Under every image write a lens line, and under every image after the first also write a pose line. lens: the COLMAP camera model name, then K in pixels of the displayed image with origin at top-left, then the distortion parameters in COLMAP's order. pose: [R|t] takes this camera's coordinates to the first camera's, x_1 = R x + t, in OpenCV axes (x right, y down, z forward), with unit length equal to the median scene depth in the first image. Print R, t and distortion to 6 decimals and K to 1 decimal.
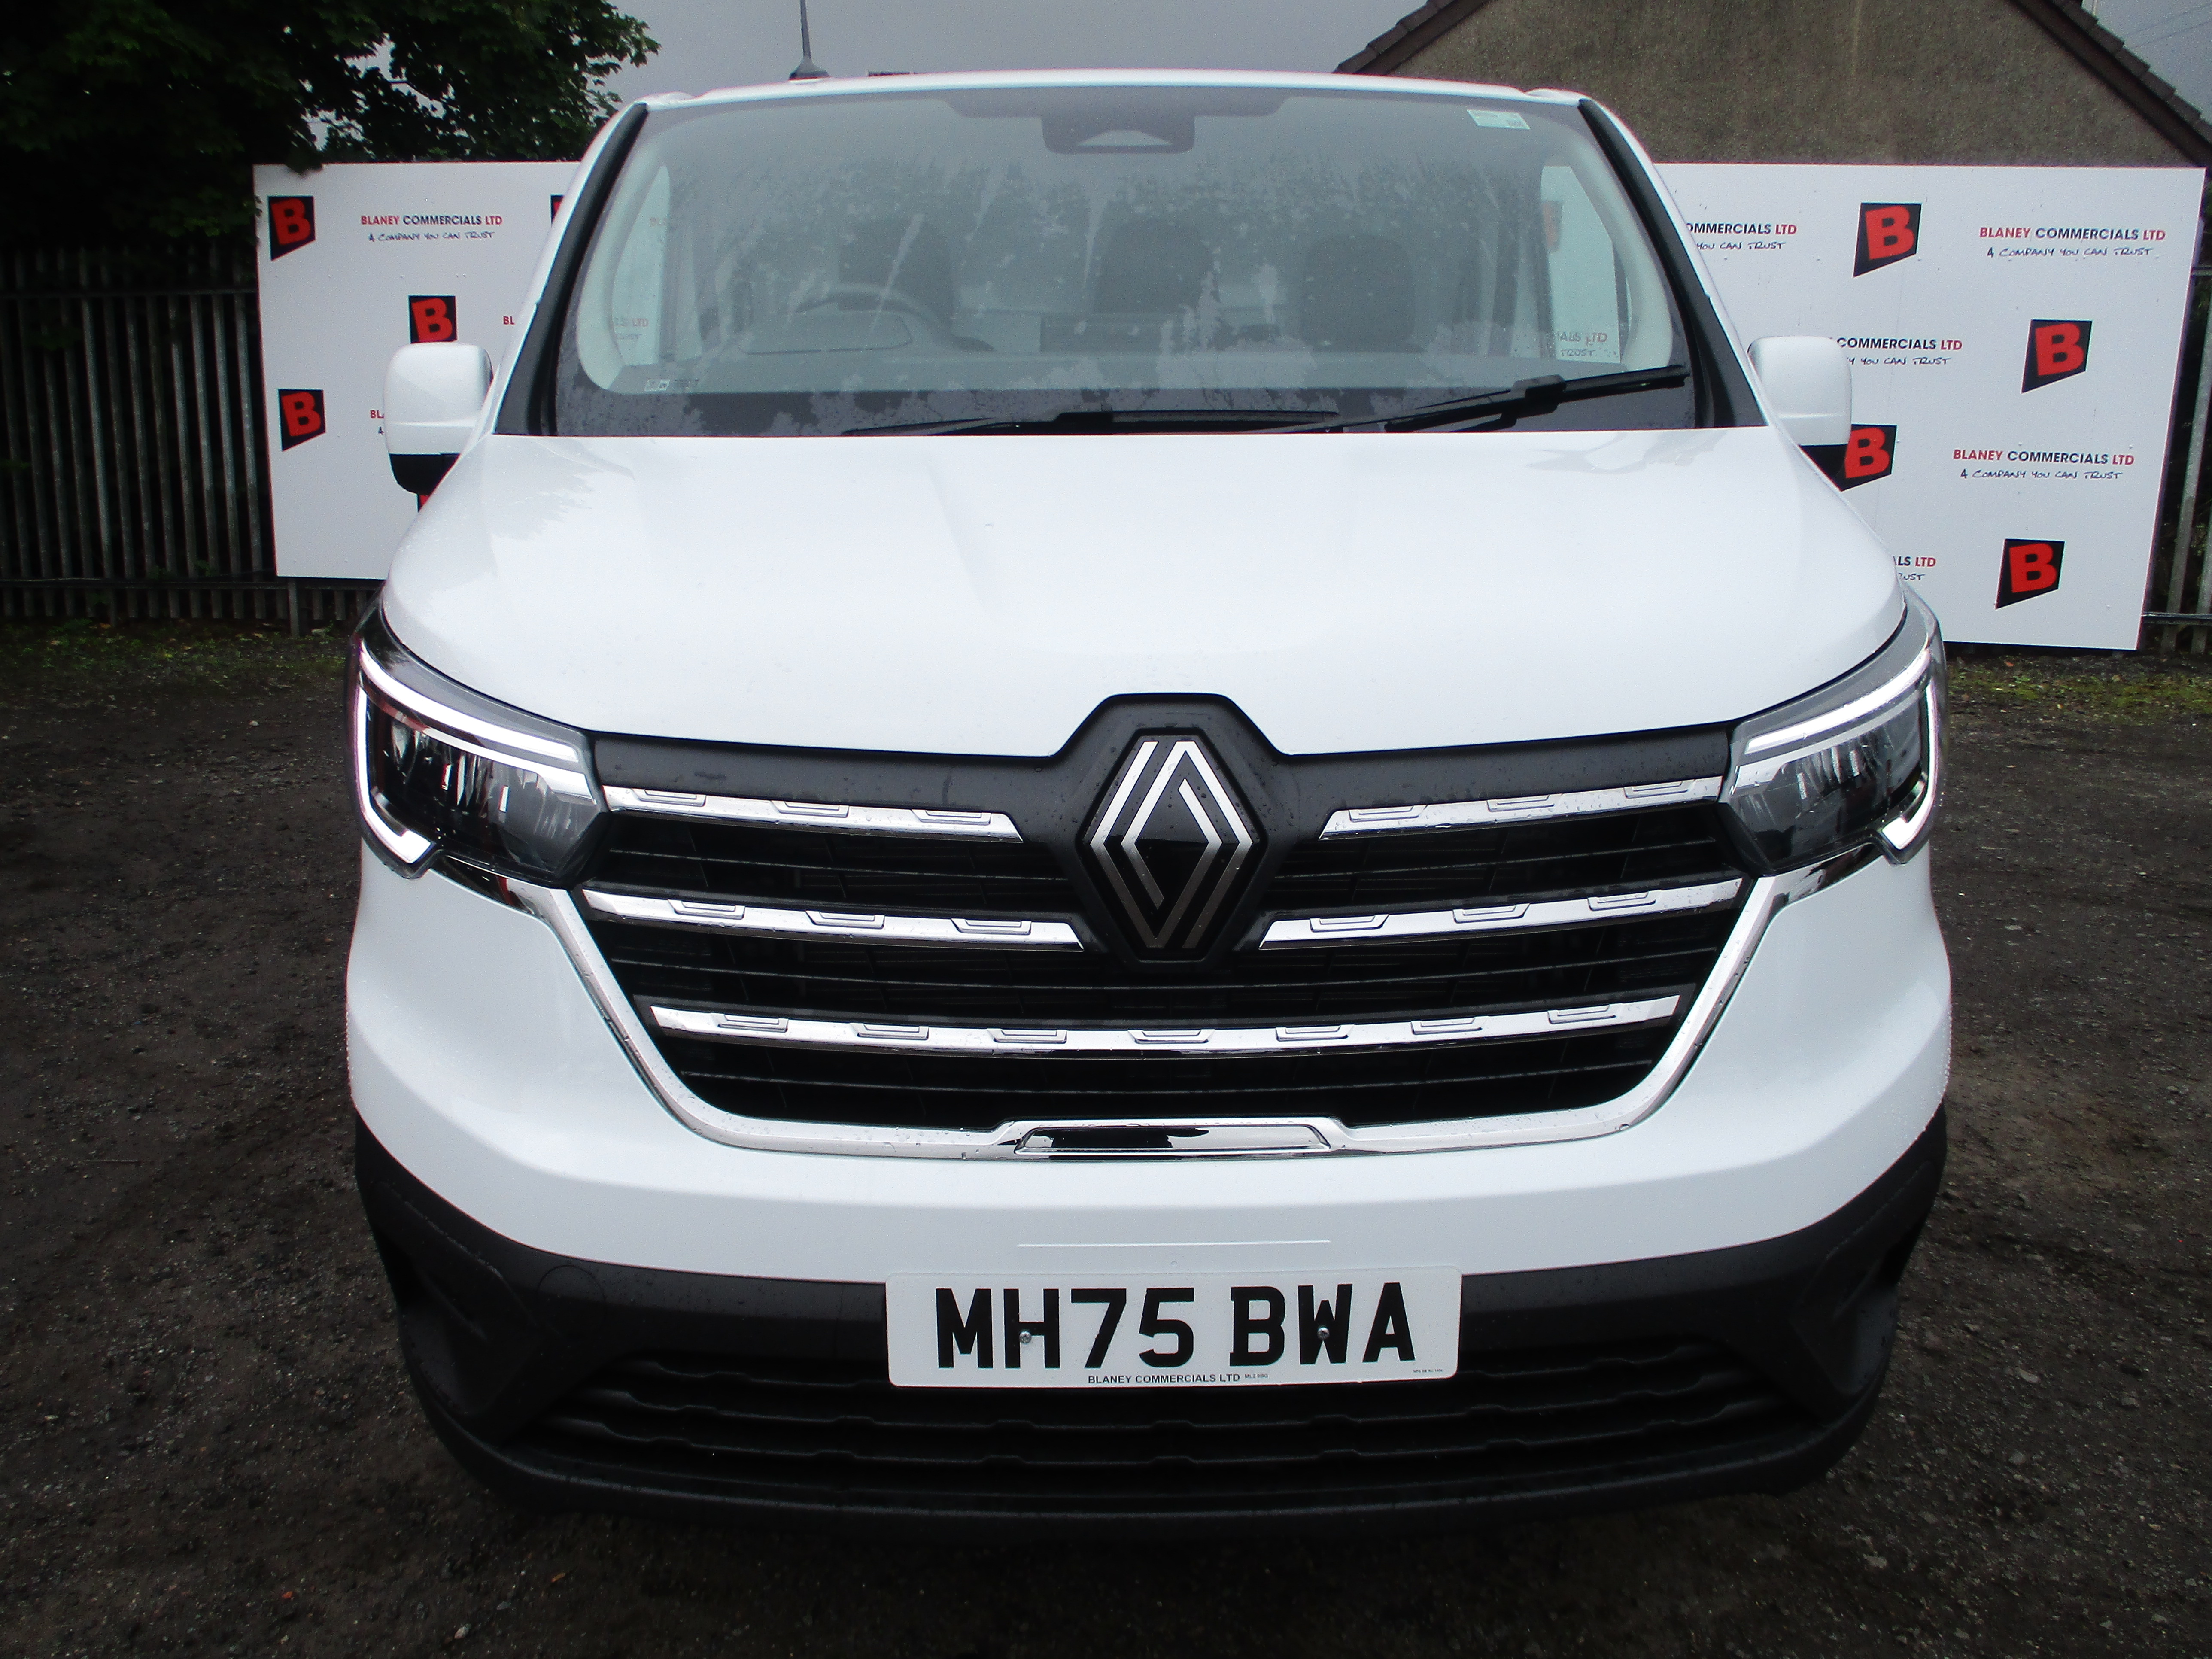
lens RADIAL K [[1862.5, 0, 1106.0], [0, 1862.5, 829.5], [0, 0, 1]] dist [-0.017920, -0.006905]
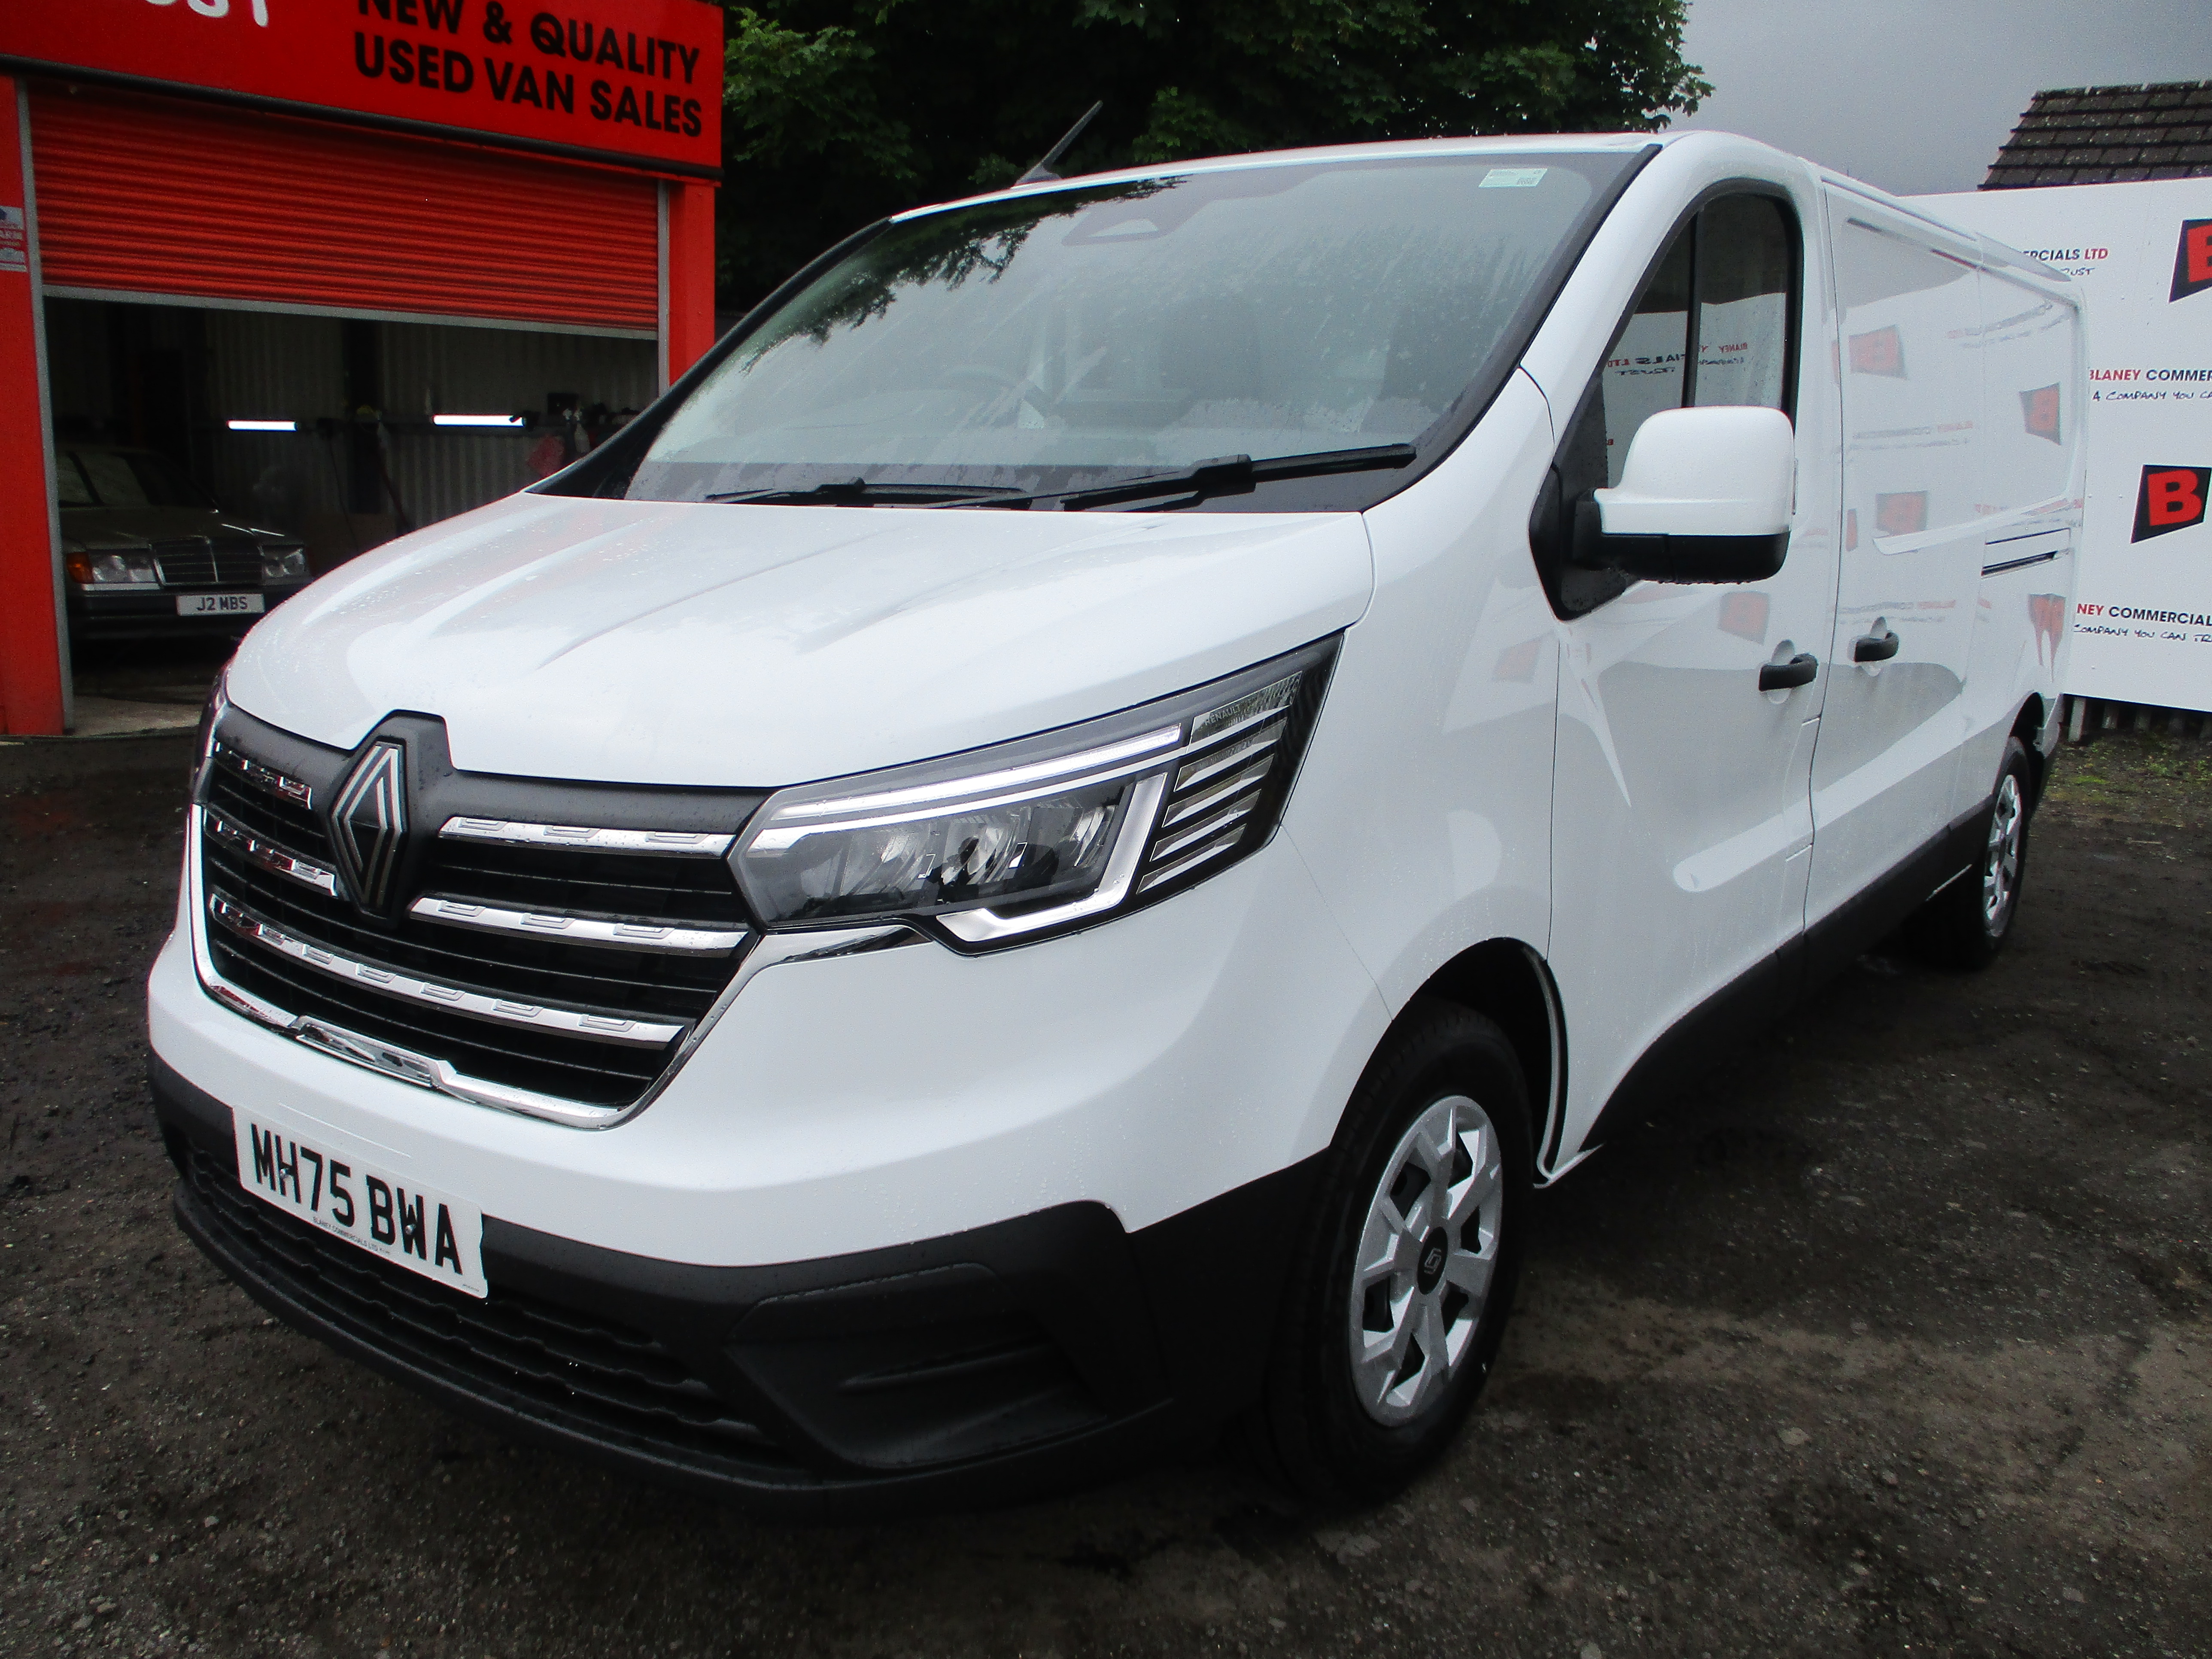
lens RADIAL K [[1862.5, 0, 1106.0], [0, 1862.5, 829.5], [0, 0, 1]] dist [-0.017920, -0.006905]
pose [[0.788717, 0.133335, -0.600123, 1.184921], [-0.144874, 0.989015, 0.029336, -0.097909], [0.597442, 0.063804, 0.799370, 0.265565]]
